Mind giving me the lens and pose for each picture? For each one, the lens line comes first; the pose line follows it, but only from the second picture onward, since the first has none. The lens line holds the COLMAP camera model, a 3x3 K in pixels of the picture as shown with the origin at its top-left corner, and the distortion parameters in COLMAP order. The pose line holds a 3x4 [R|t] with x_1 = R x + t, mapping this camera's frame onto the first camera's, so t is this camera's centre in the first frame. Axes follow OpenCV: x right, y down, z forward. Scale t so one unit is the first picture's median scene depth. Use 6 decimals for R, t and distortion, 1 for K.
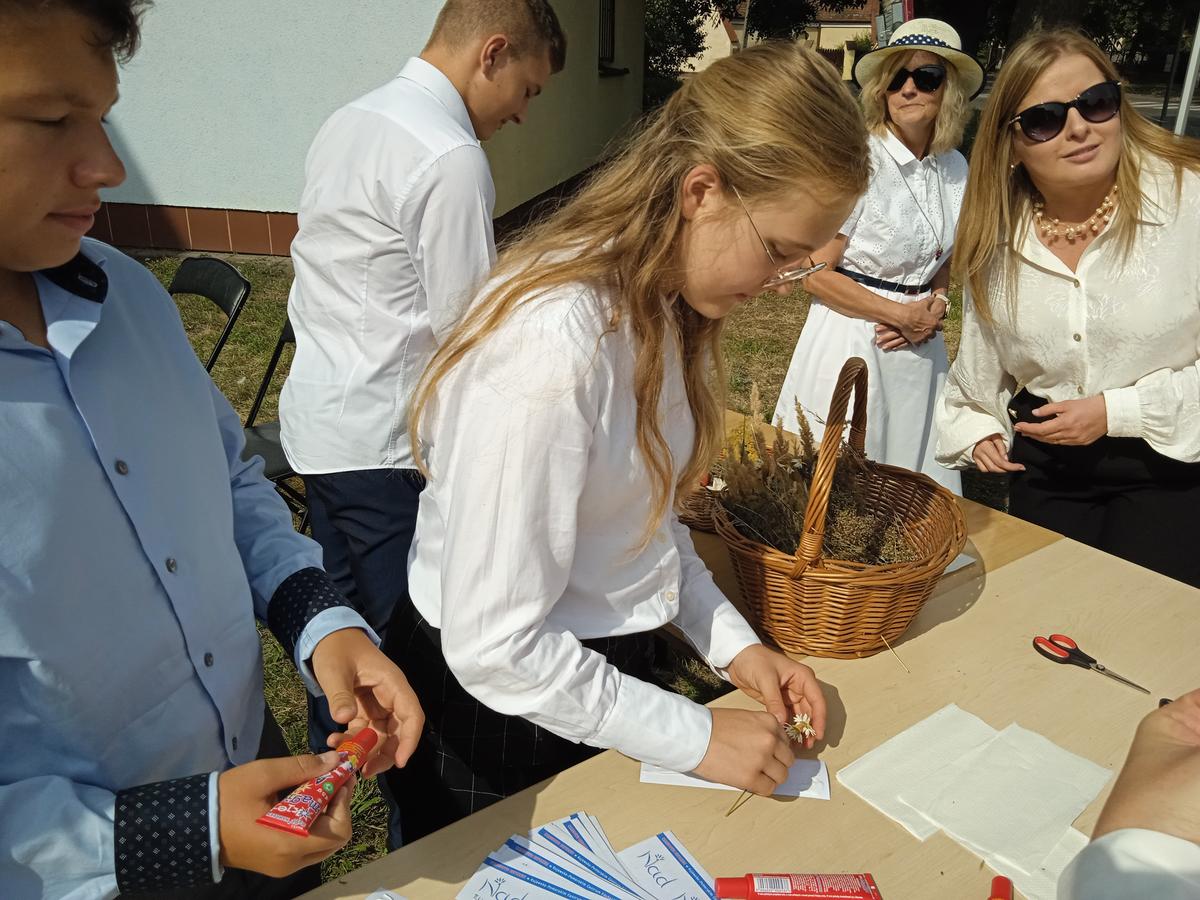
lens RADIAL K [[993.5, 0, 603.1], [0, 993.5, 449.9], [0, 0, 1]] dist [0.013856, 0.004143]
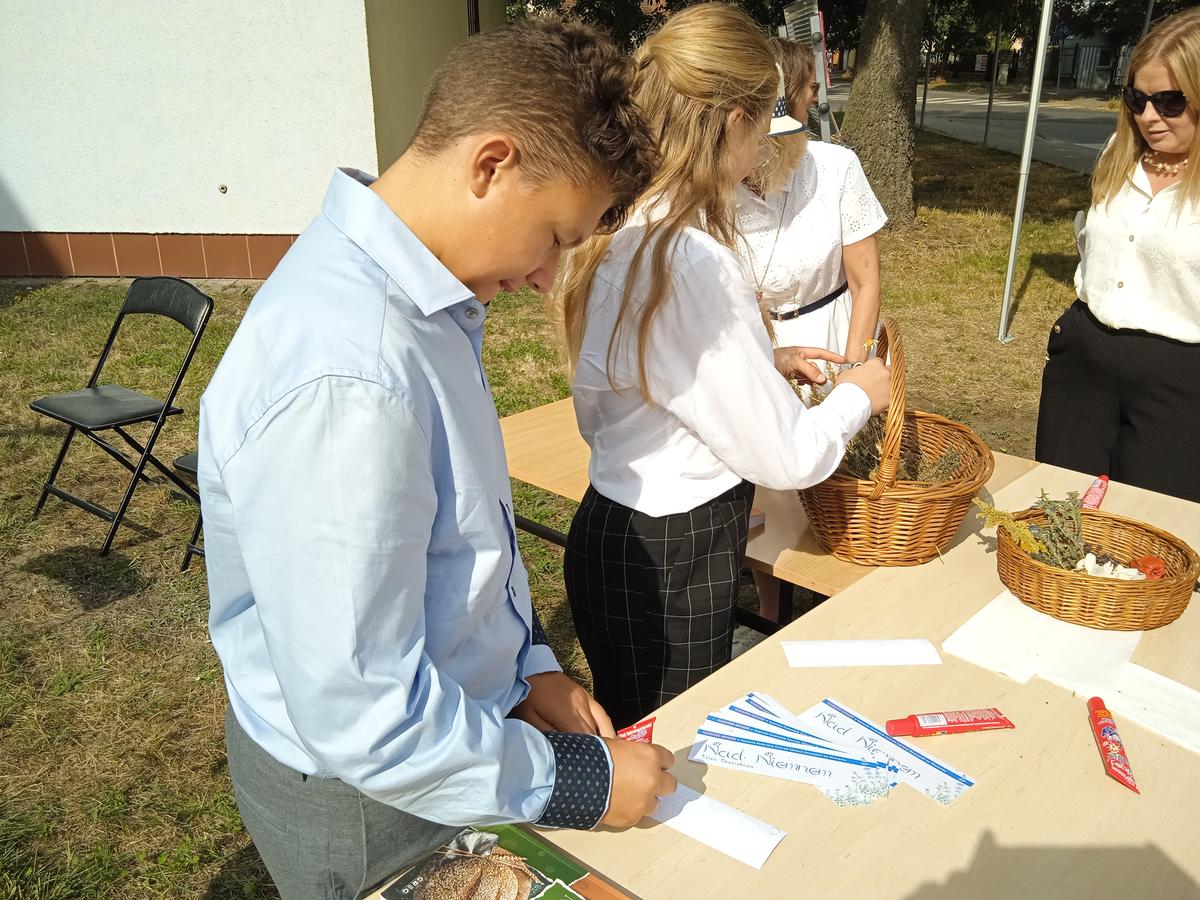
lens RADIAL K [[993.5, 0, 596.1], [0, 993.5, 450.0], [0, 0, 1]] dist [0.013856, 0.004143]
pose [[0.989039, -0.072576, 0.128588, -0.109512], [0.073599, 0.997283, -0.003221, 0.018488], [-0.128004, 0.012649, 0.991693, -0.057793]]
